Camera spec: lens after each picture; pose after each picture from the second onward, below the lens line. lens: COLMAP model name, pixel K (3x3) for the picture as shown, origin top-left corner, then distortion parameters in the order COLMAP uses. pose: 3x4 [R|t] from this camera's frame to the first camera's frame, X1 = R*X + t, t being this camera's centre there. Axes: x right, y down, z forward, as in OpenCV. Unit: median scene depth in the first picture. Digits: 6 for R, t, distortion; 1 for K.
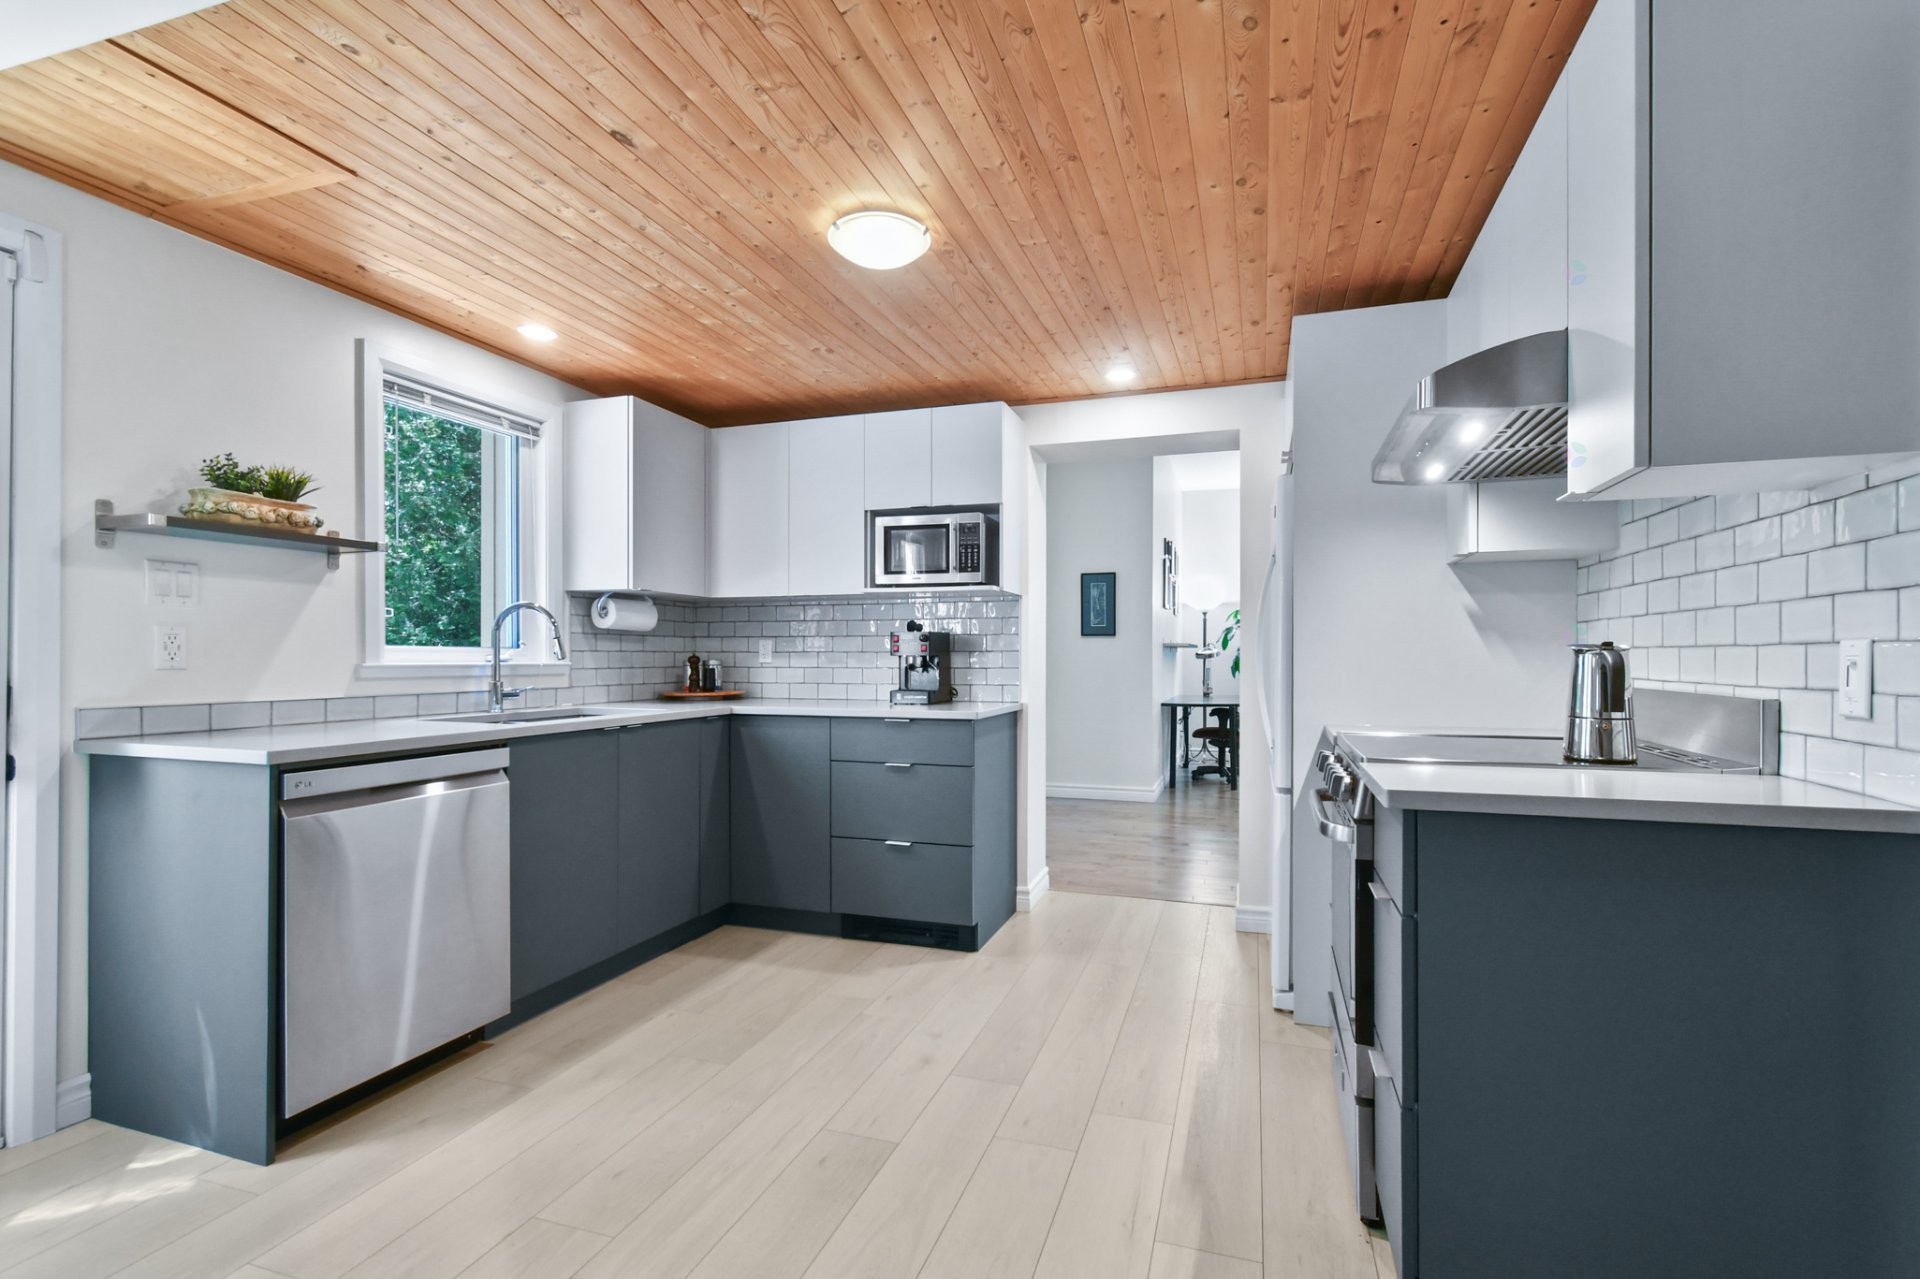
lens RADIAL K [[876.7, 0, 956.6], [0, 876.7, 656.6], [0, 0, 1]] dist [0.004186, -0.001267]
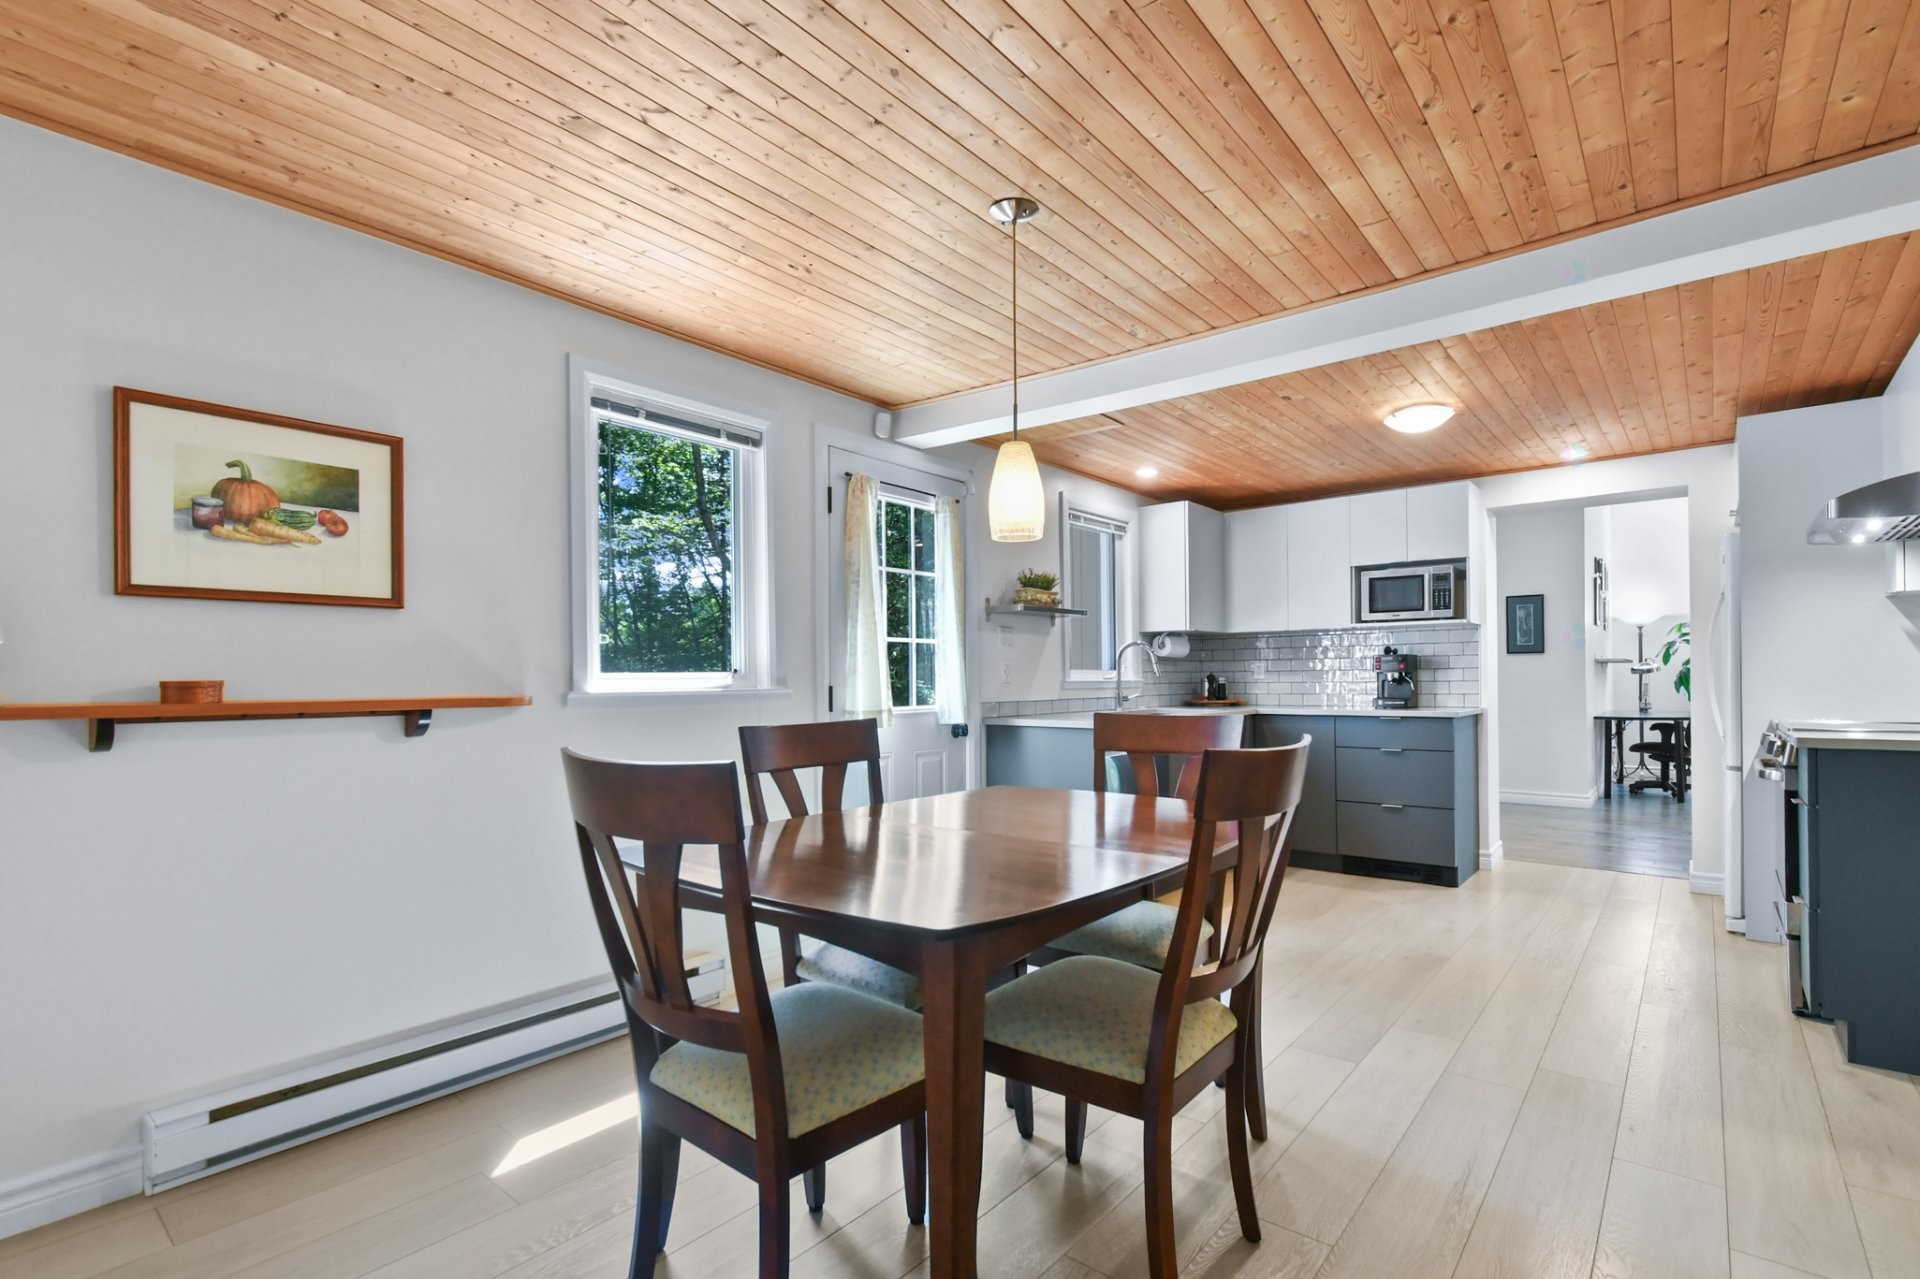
lens RADIAL K [[876.7, 0, 962.7], [0, 876.7, 674.8], [0, 0, 1]] dist [0.004186, -0.001267]
pose [[0.931577, -0.010895, -0.363380, -0.193240], [0.009707, 0.999940, -0.005095, 0.003937], [0.363413, 0.001219, 0.931627, -0.556358]]
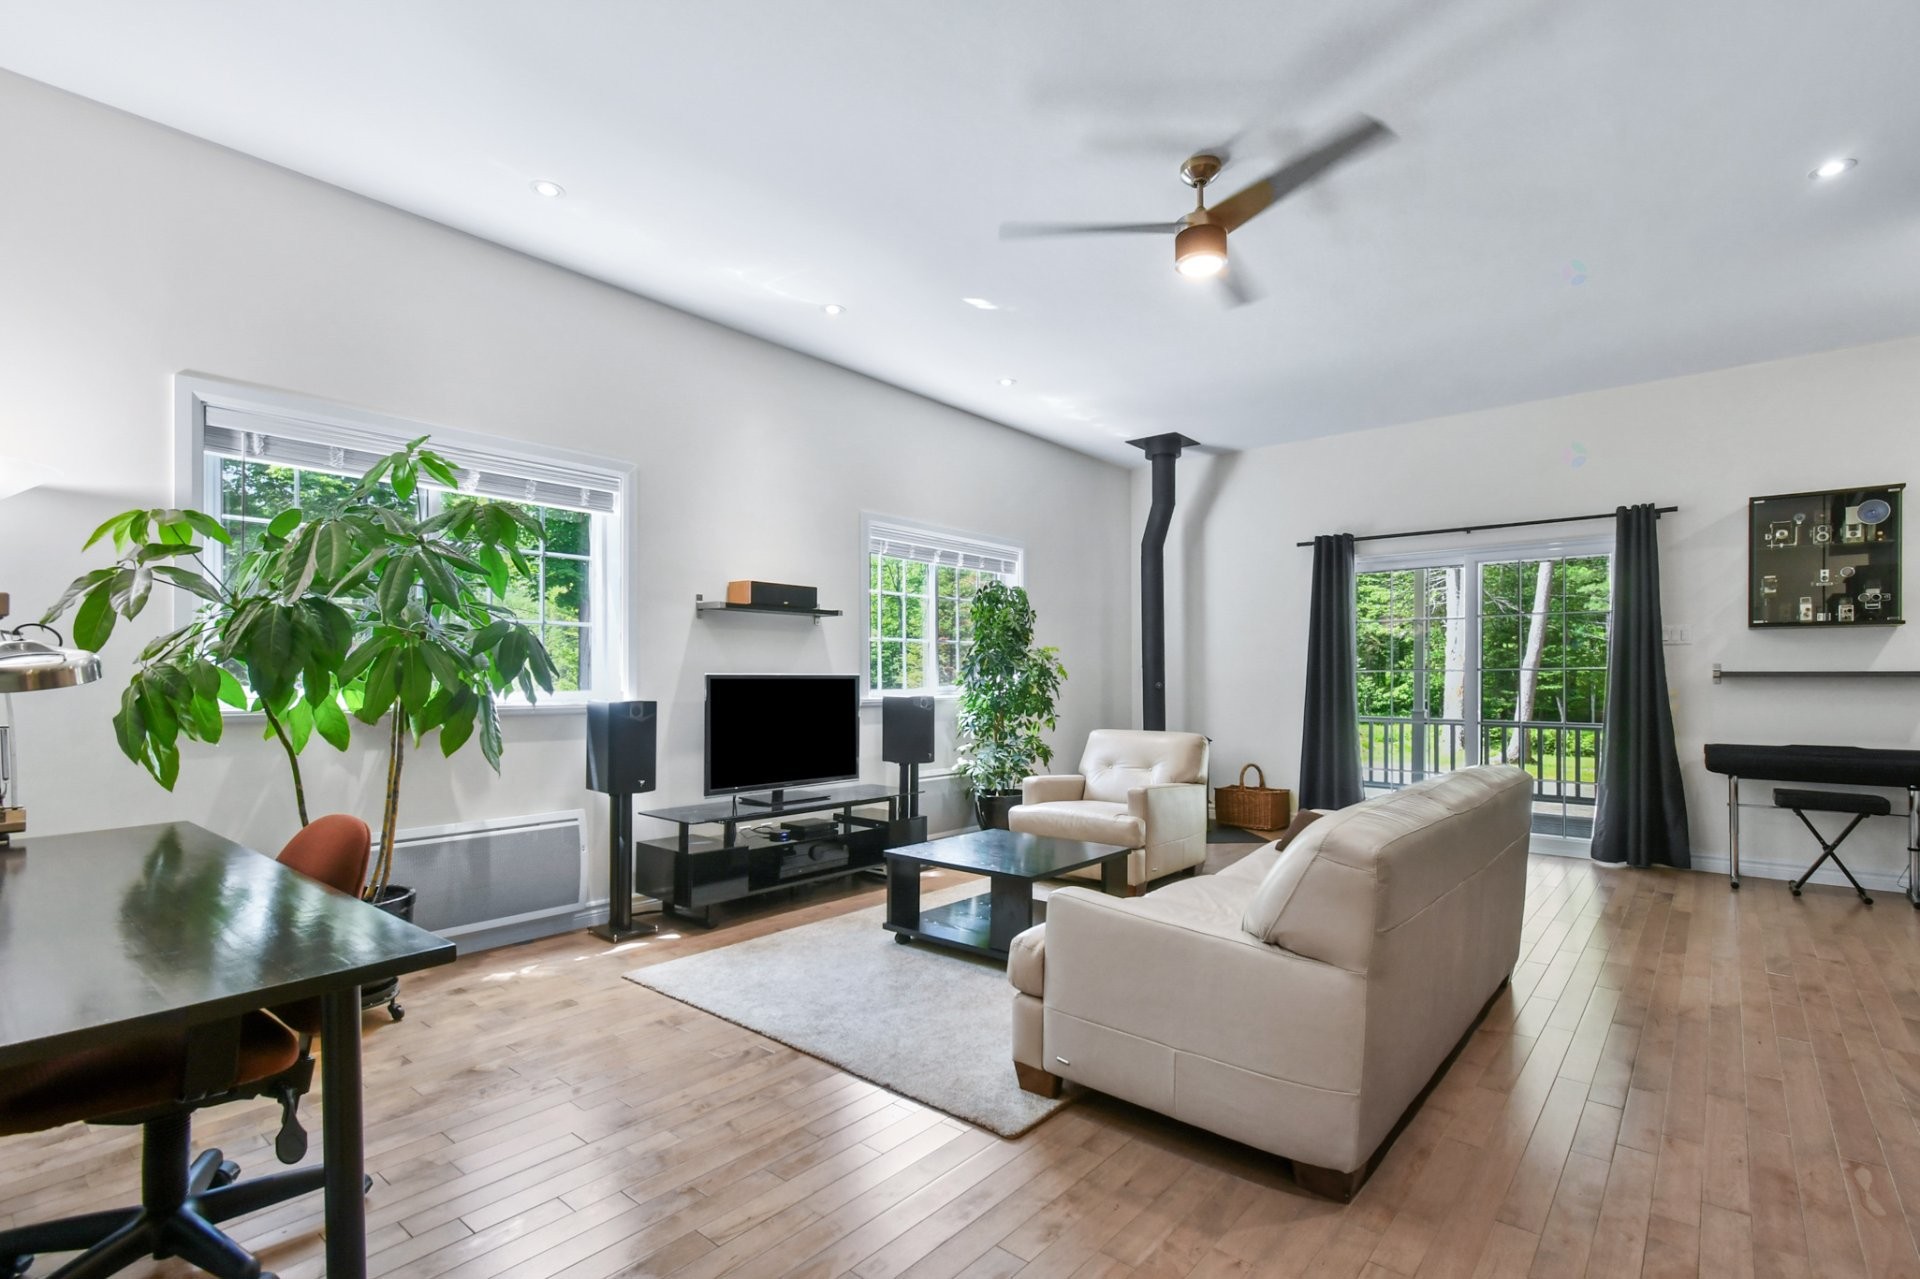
lens RADIAL K [[876.7, 0, 969.0], [0, 876.7, 664.1], [0, 0, 1]] dist [0.004186, -0.001267]
pose [[0.368548, 0.012414, 0.929526, 0.436251], [0.000660, 0.999907, -0.013616, -0.002710], [-0.929608, 0.005631, 0.368506, 1.795251]]
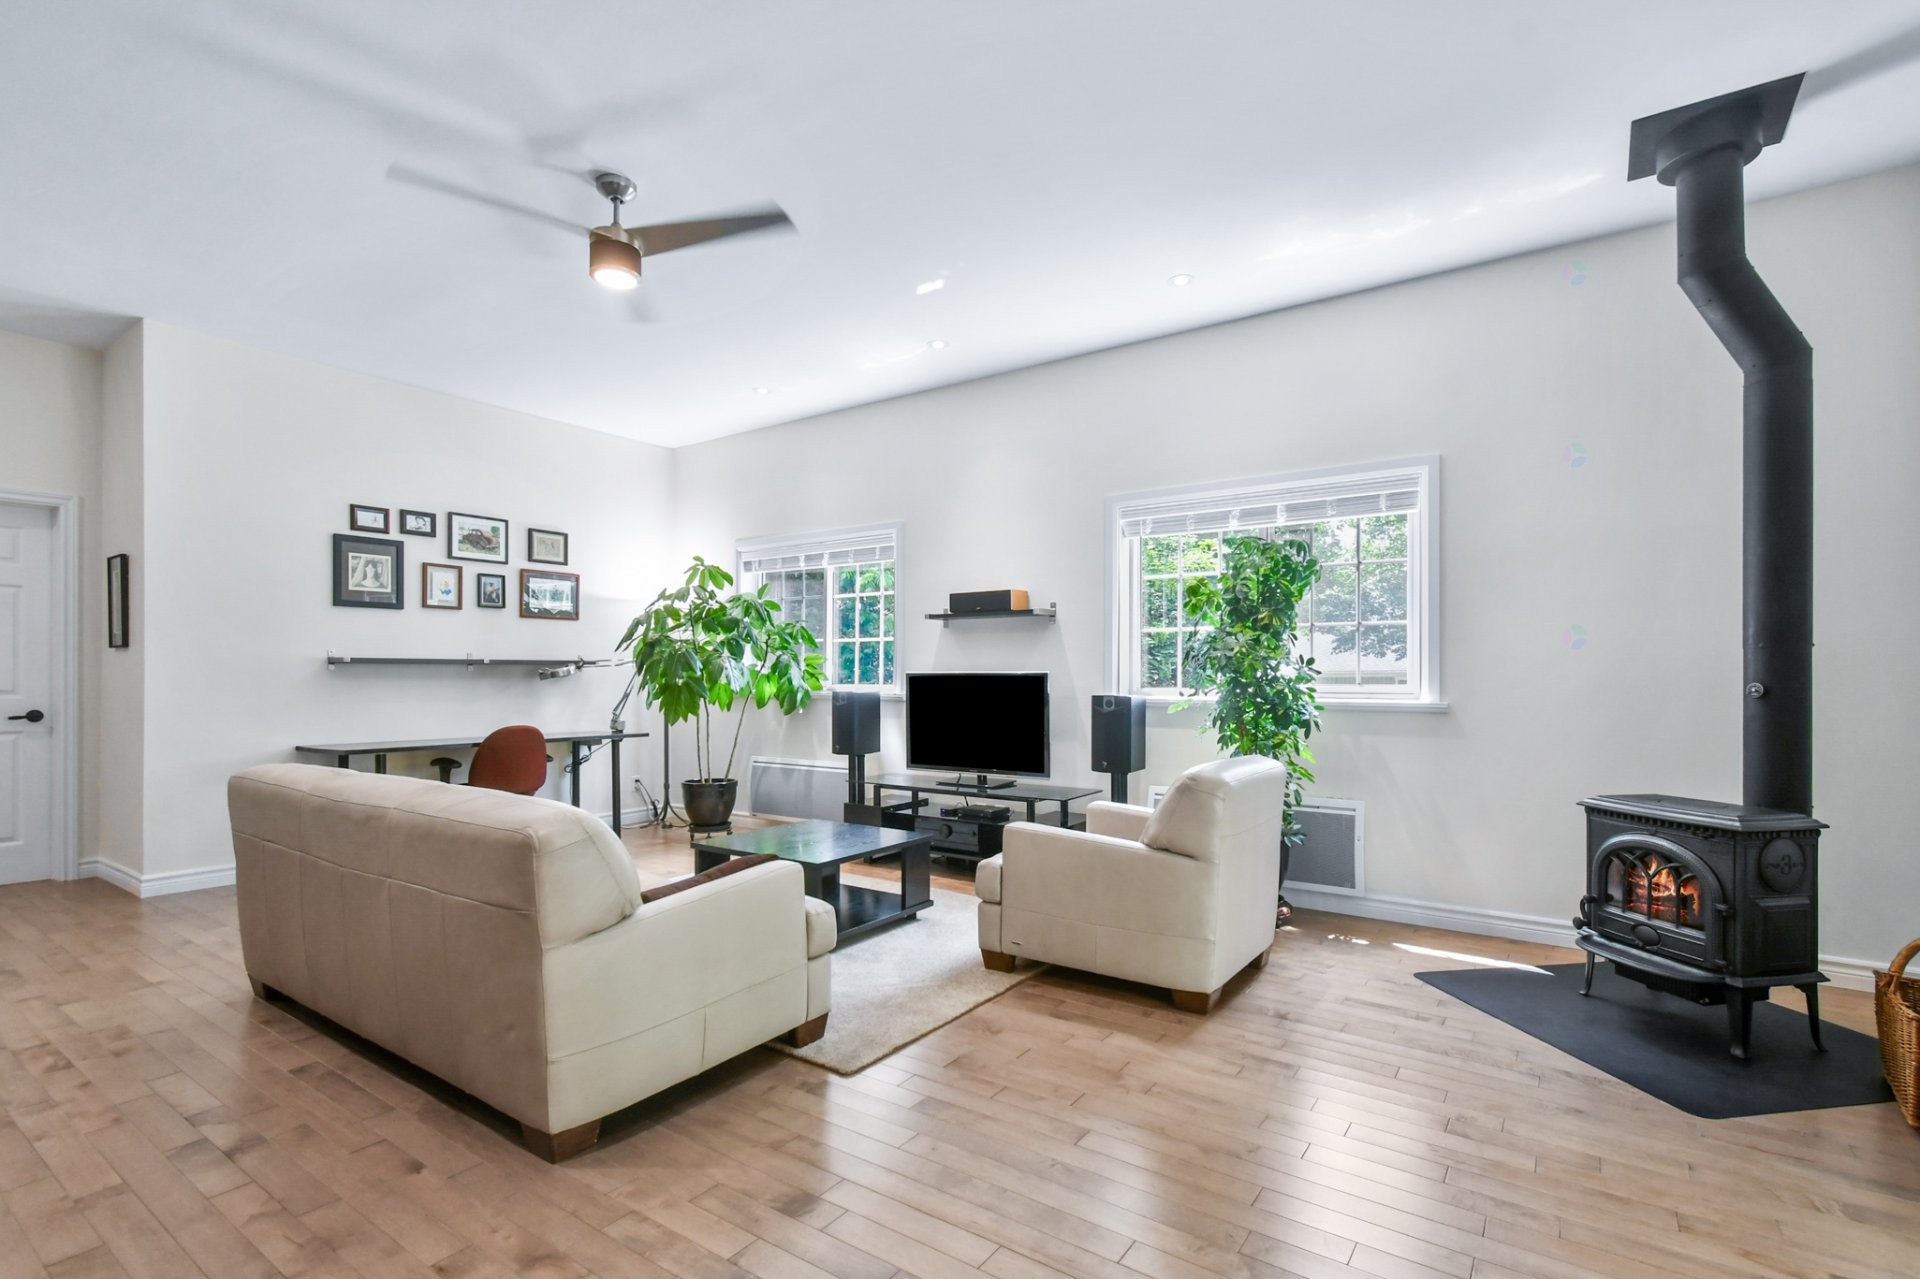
lens RADIAL K [[876.7, 0, 978.5], [0, 876.7, 667.0], [0, 0, 1]] dist [0.004186, -0.001267]
pose [[0.959961, -0.005240, -0.280086, 2.051133], [0.001058, 0.999886, -0.015080, 0.007811], [0.280133, 0.014180, 0.959856, 1.087116]]
